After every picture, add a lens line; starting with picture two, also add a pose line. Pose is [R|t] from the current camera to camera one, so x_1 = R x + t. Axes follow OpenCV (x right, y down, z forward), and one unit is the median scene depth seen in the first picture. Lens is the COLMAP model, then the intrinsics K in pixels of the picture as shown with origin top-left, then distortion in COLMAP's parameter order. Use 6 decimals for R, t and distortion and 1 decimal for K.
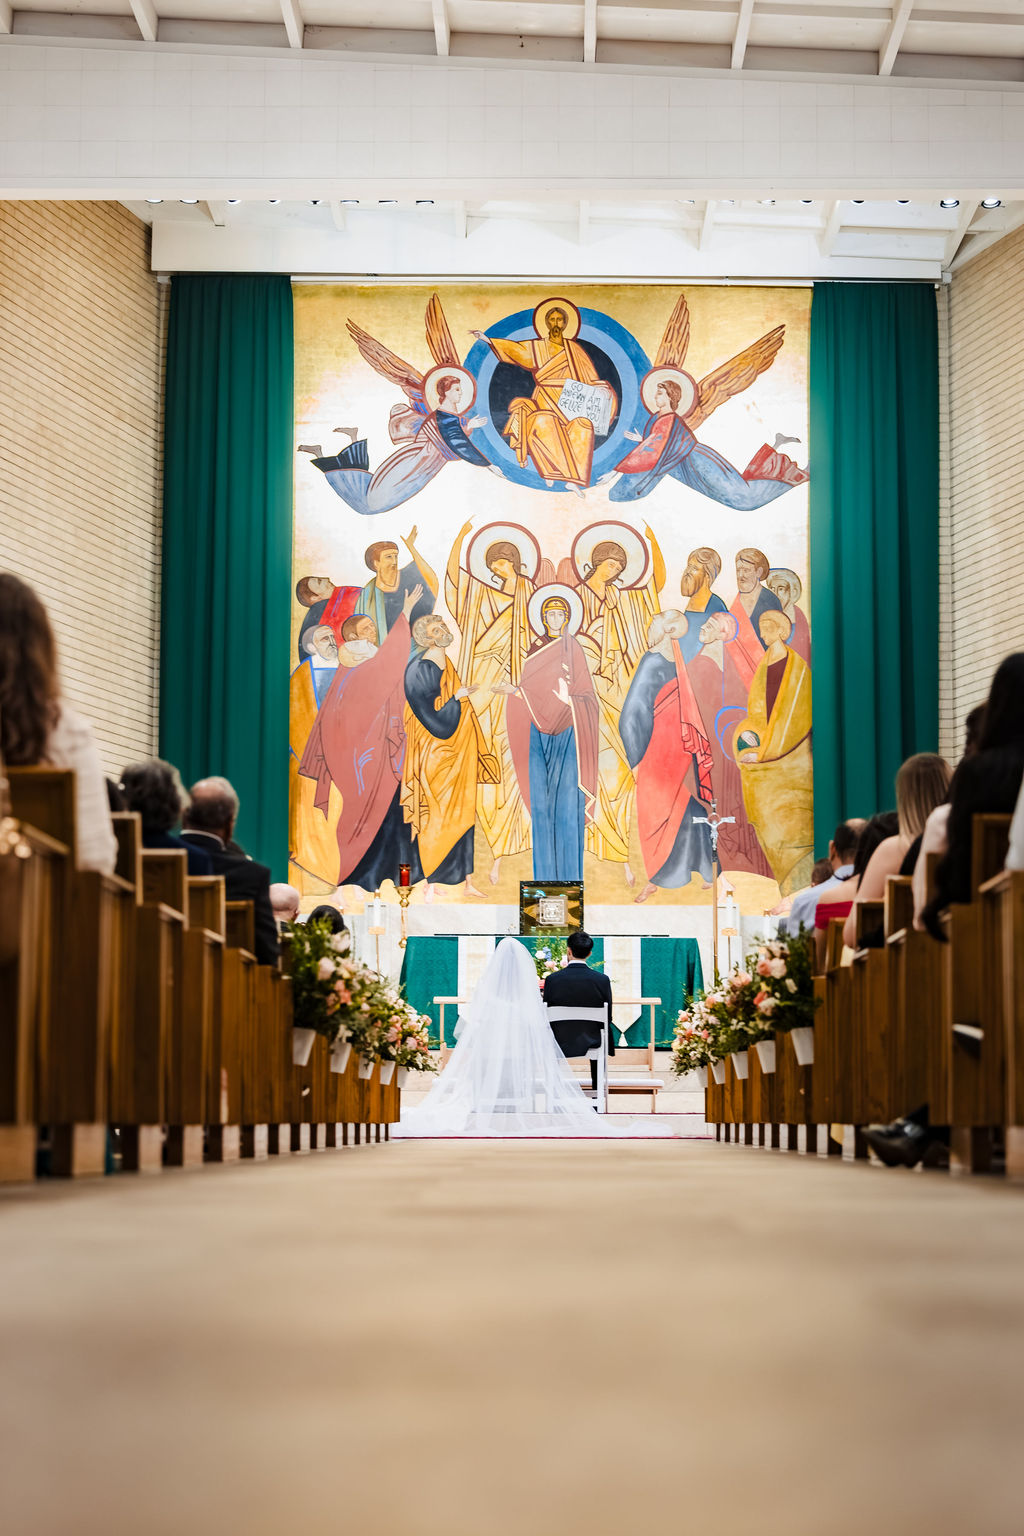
lens RADIAL K [[3167.0, 0, 512.0], [0, 3167.0, 768.0], [0, 0, 1]] dist [-0.020906, 0.103045]
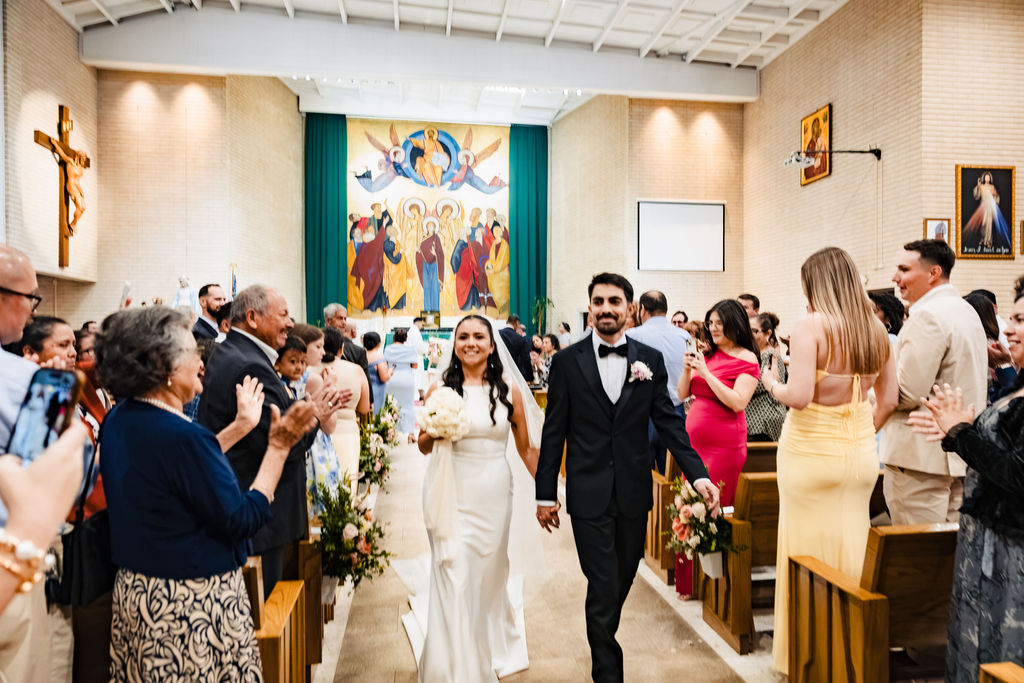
lens RADIAL K [[723.7, 0, 512.0], [0, 723.7, 341.5], [0, 0, 1]] dist [0.001637, -0.002893]
pose [[0.989226, -0.002847, 0.146369, -0.012878], [-0.013250, 0.993967, 0.108879, -0.013491], [-0.145796, -0.109646, 0.983220, 0.249942]]
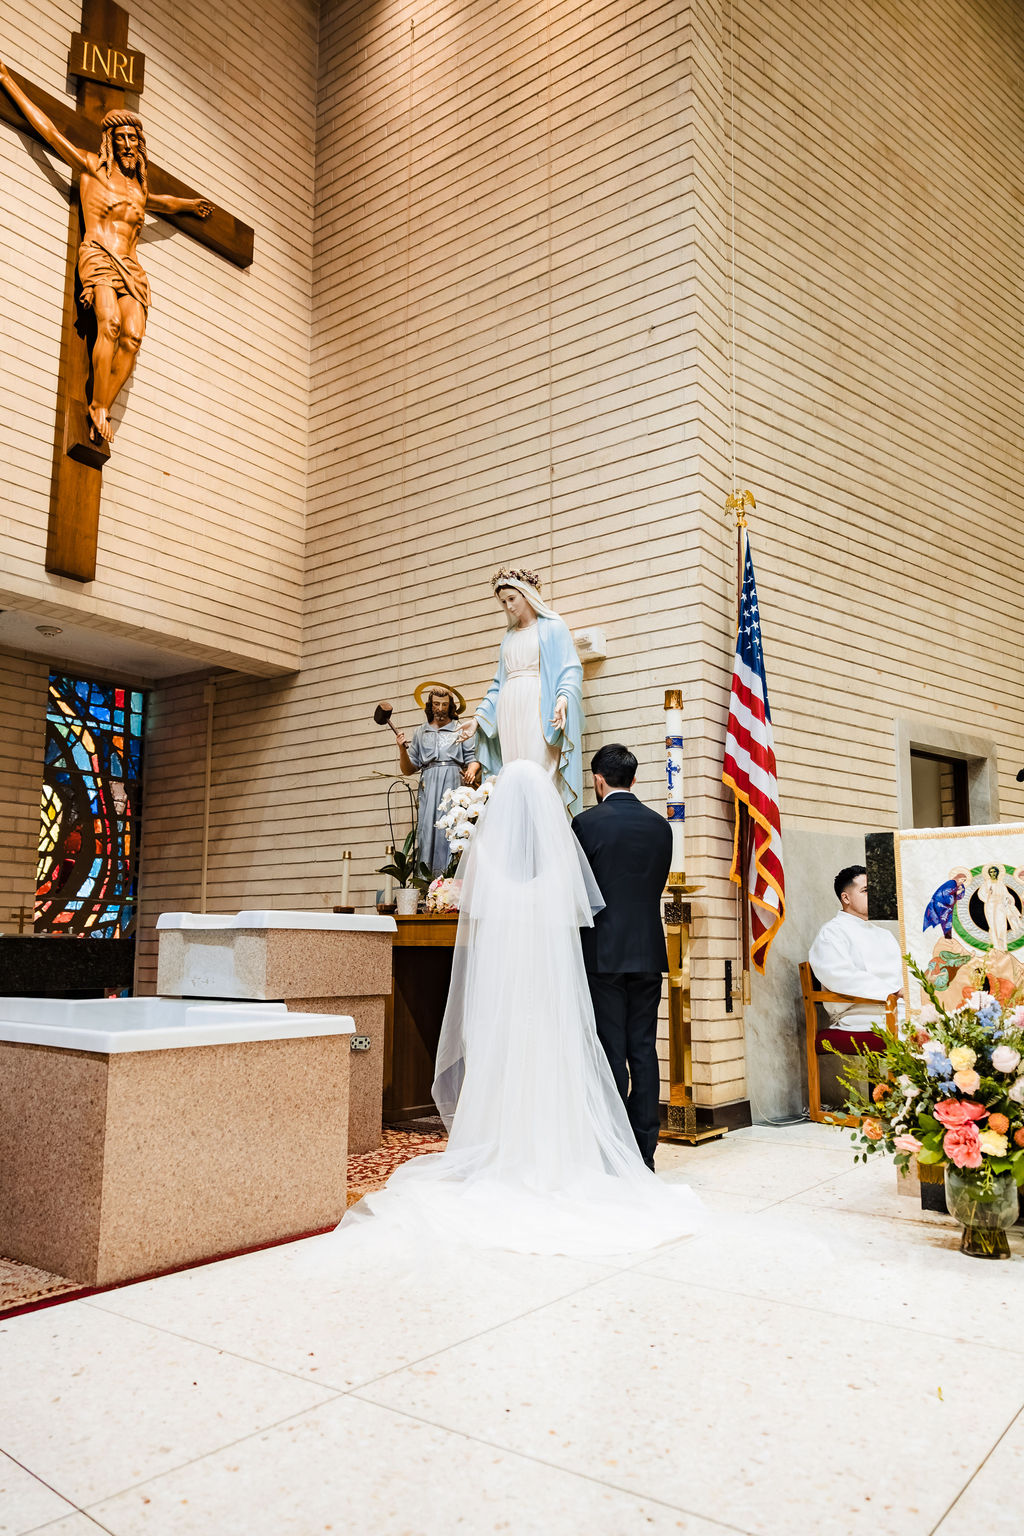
lens RADIAL K [[1085.5, 0, 505.0], [0, 1085.5, 806.7], [0, 0, 1]] dist [0.001637, -0.002893]
pose [[0.803643, -0.078699, -0.589885, -0.074938], [0.063783, 0.996898, -0.046105, 0.045501], [0.591684, -0.000573, 0.806170, 0.671895]]
